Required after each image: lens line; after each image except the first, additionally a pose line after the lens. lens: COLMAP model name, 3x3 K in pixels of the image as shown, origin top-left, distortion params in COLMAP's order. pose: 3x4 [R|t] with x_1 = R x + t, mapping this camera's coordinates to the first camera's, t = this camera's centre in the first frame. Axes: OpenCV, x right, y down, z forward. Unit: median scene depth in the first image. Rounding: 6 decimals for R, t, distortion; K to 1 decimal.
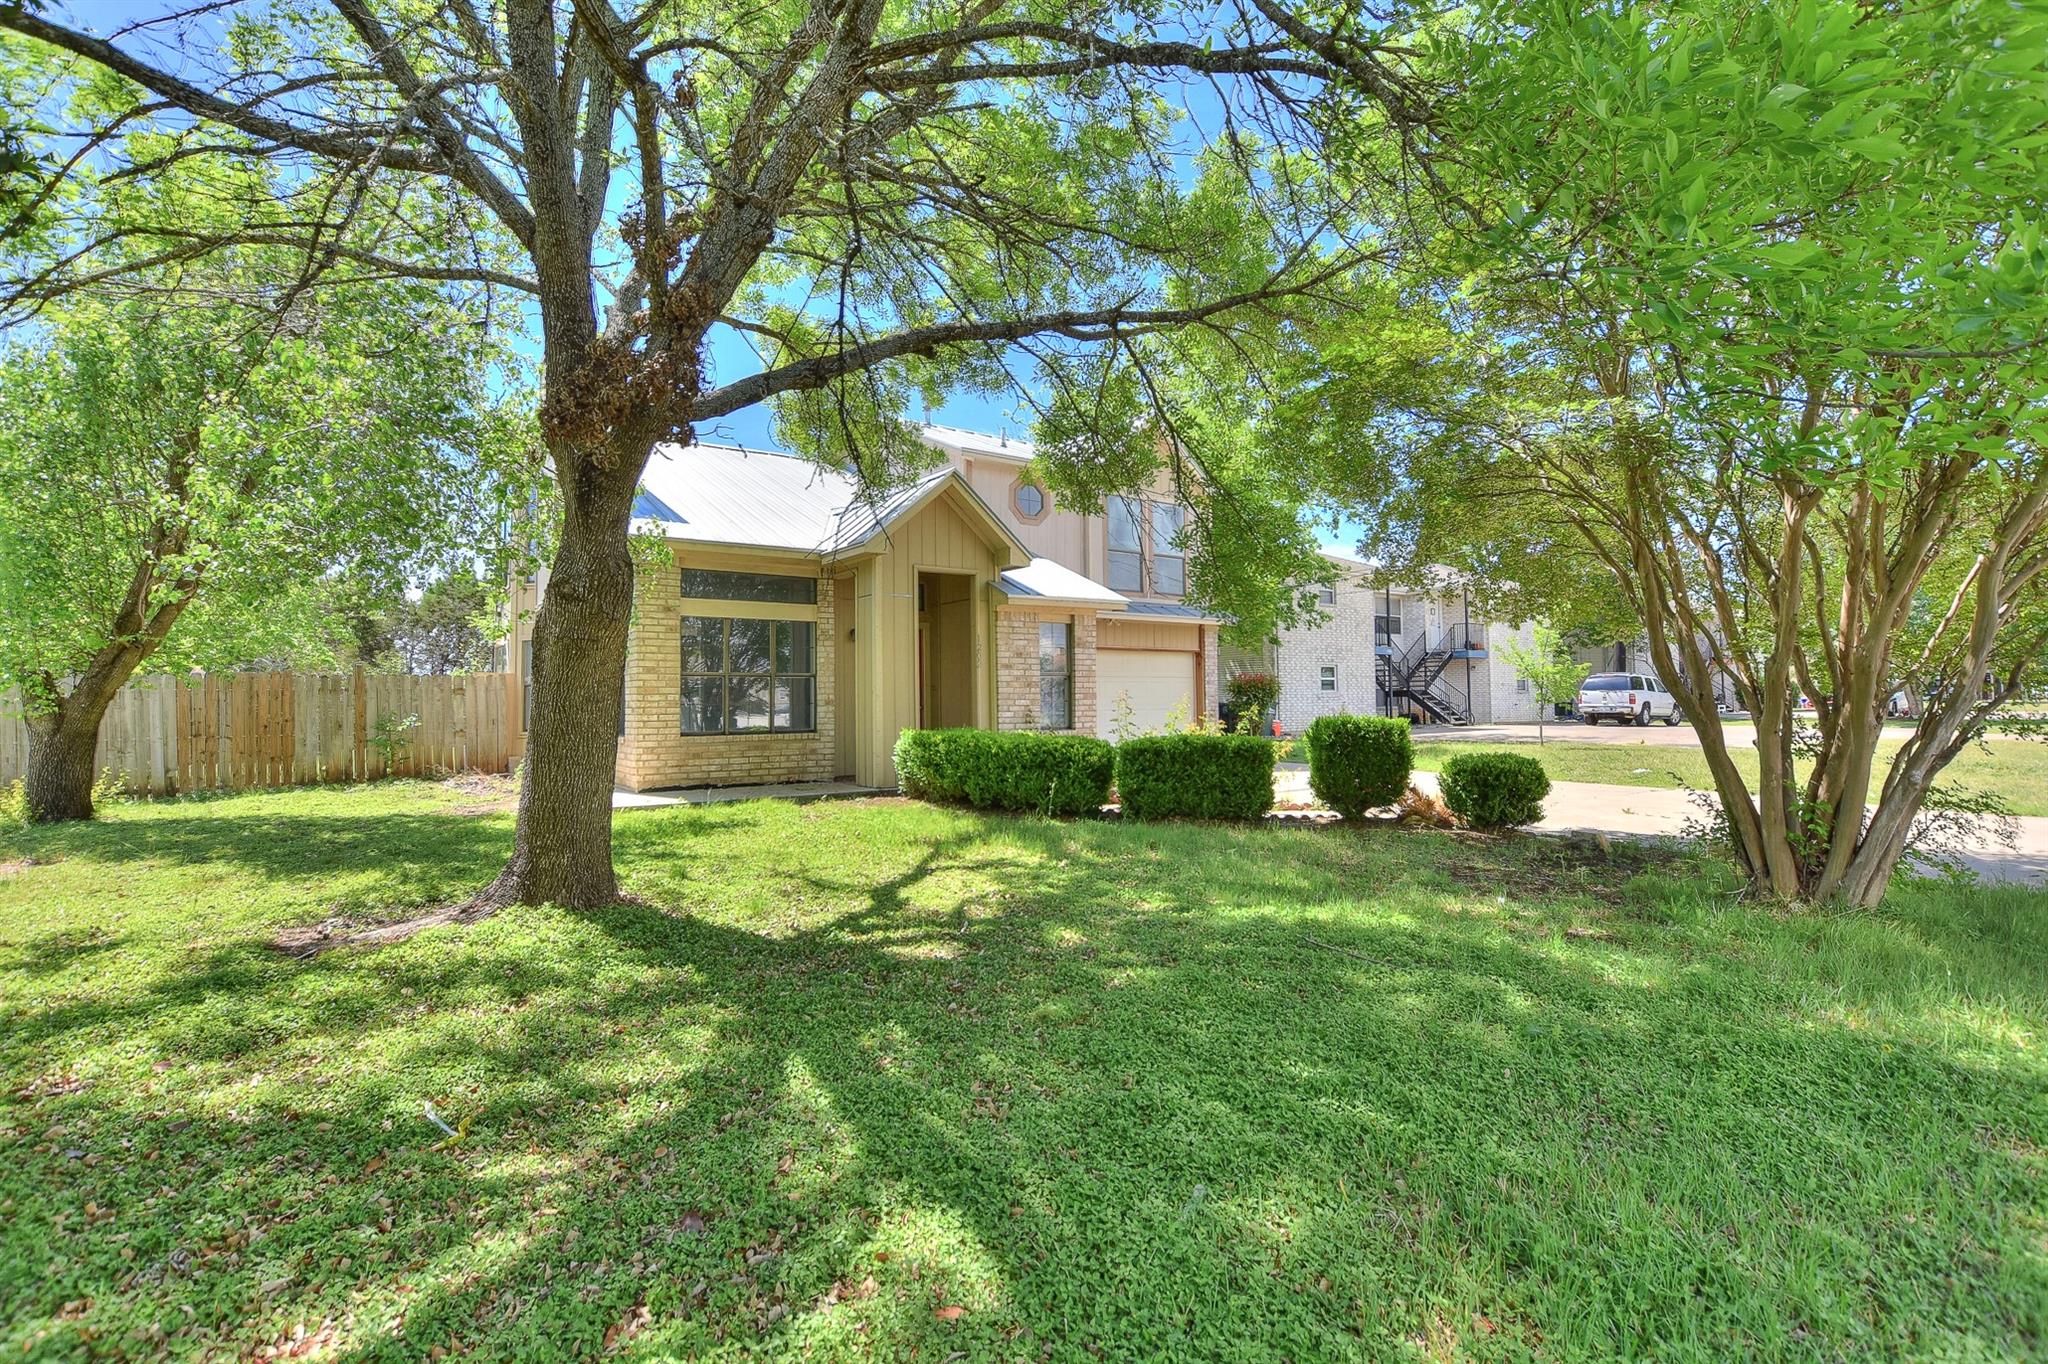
lens RADIAL K [[963.1, 0, 1021.0], [0, 963.1, 692.7], [0, 0, 1]] dist [-0.000159, 0.000113]
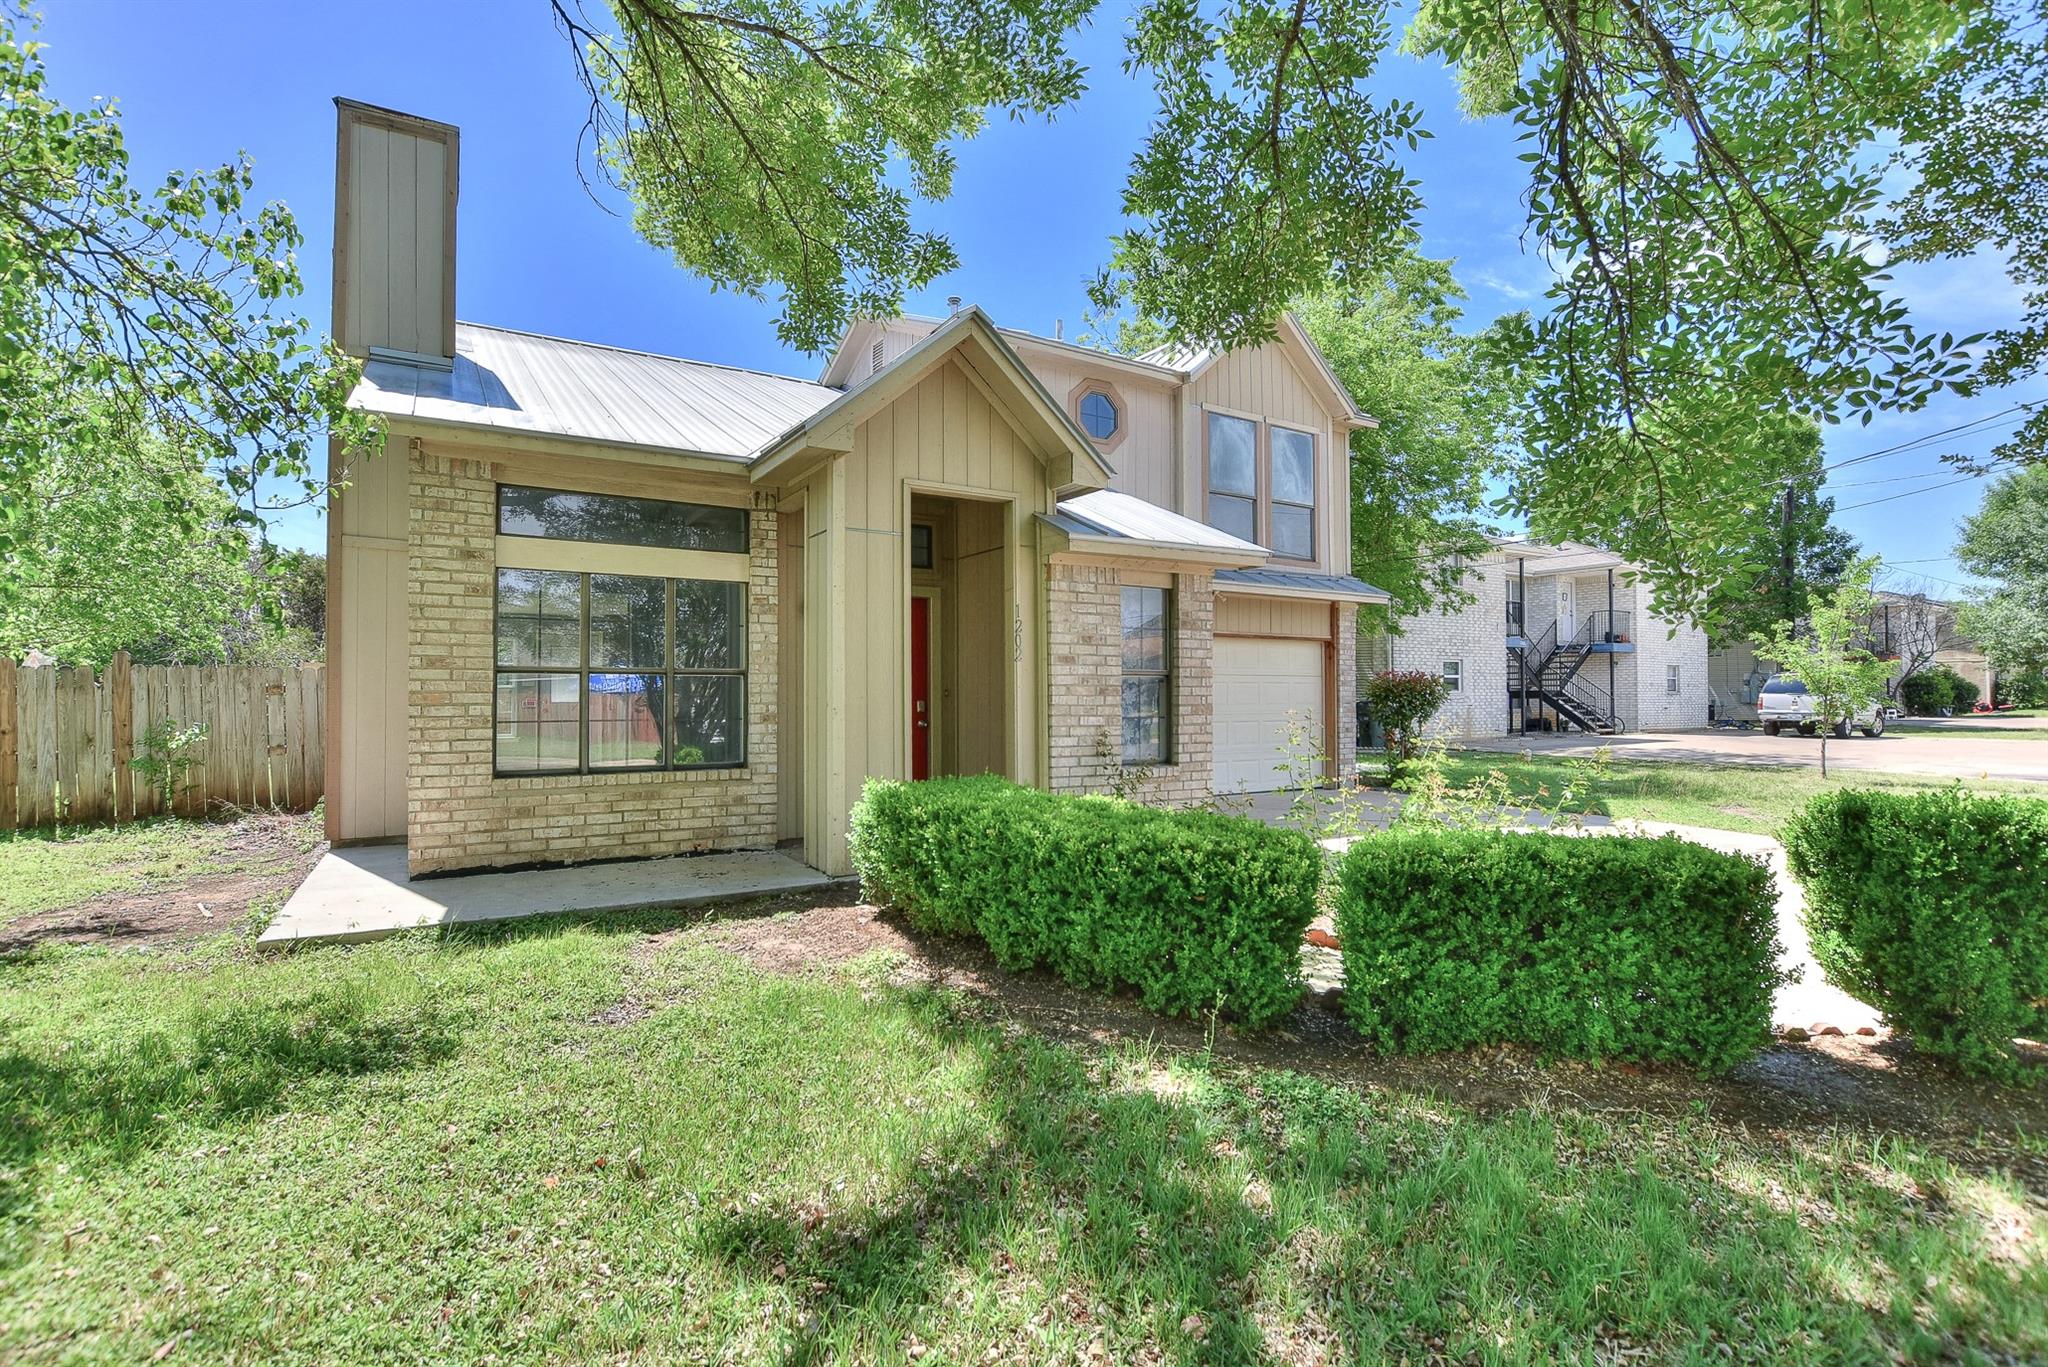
lens RADIAL K [[923.6, 0, 1025.8], [0, 923.6, 670.8], [0, 0, 1]] dist [-0.012226, 0.000495]
pose [[0.998823, 0.006916, -0.048006, -0.011811], [-0.007596, 0.999873, -0.013993, -0.012310], [0.047903, 0.014341, 0.998749, 0.436503]]
